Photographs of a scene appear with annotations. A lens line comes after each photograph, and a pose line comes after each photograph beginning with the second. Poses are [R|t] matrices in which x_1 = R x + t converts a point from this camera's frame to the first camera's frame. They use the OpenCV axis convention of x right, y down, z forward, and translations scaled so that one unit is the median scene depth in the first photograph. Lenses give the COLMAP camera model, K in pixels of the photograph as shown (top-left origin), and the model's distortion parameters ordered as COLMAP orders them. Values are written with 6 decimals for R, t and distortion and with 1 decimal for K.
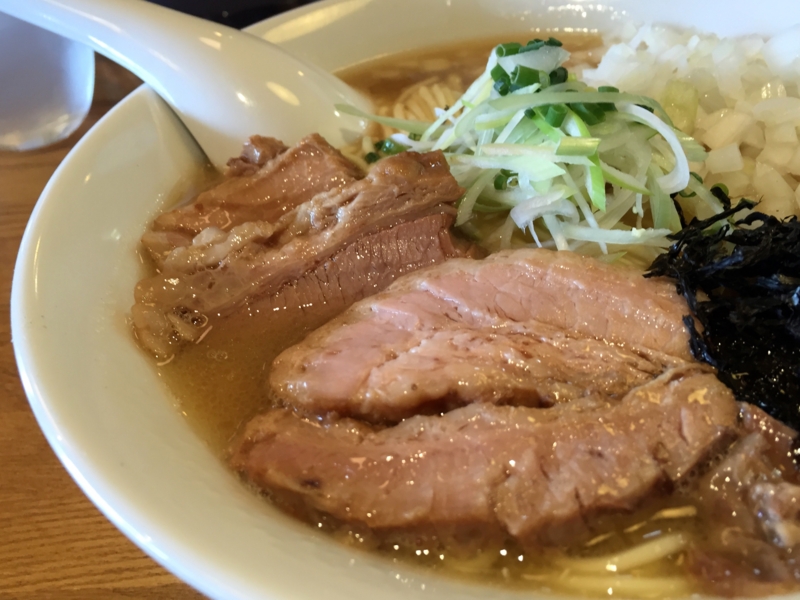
lens RADIAL K [[776.7, 0, 400.0], [0, 776.7, 300.0], [0, 0, 1]] dist [0.017544, -0.029733]
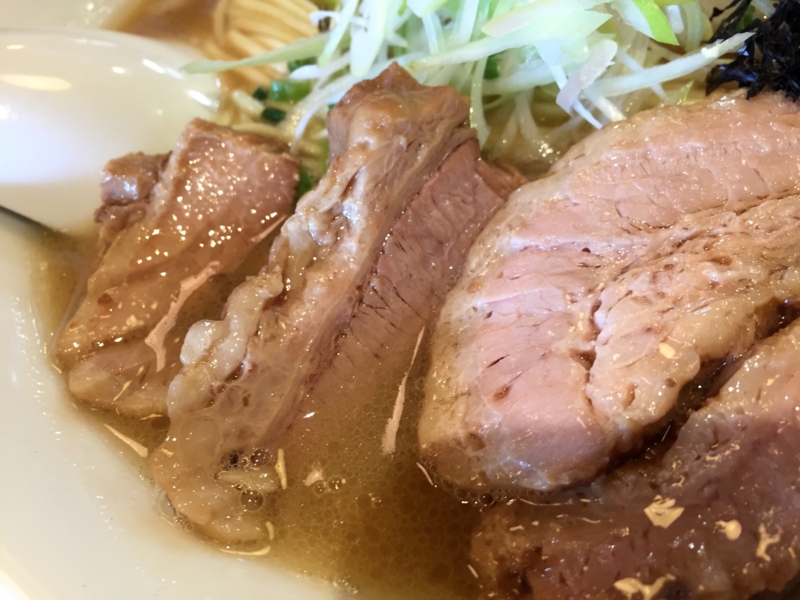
lens RADIAL K [[731.9, 0, 376.5], [0, 731.9, 298.1], [0, 0, 1]] dist [0.013654, 0.000893]
pose [[0.809693, -0.512236, 0.286376, -0.292854], [0.453405, 0.855848, 0.248895, -0.201246], [-0.372587, -0.071684, 0.925224, 0.403364]]
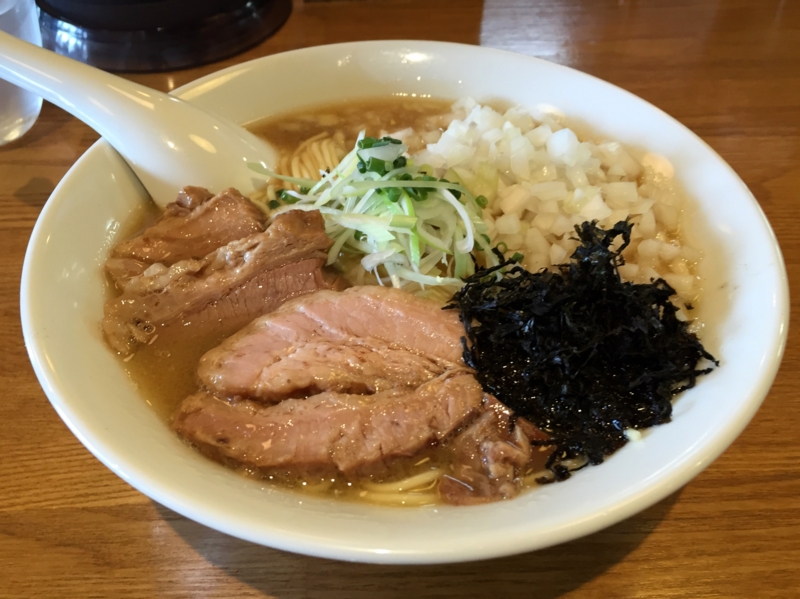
lens RADIAL K [[776.7, 0, 400.0], [0, 776.7, 299.5], [0, 0, 1]] dist [0.017544, -0.029733]
pose [[0.995574, 0.019580, 0.091923, 0.080315], [-0.026874, 0.996529, 0.078794, -0.158815], [-0.090061, -0.080916, 0.992644, -0.509792]]
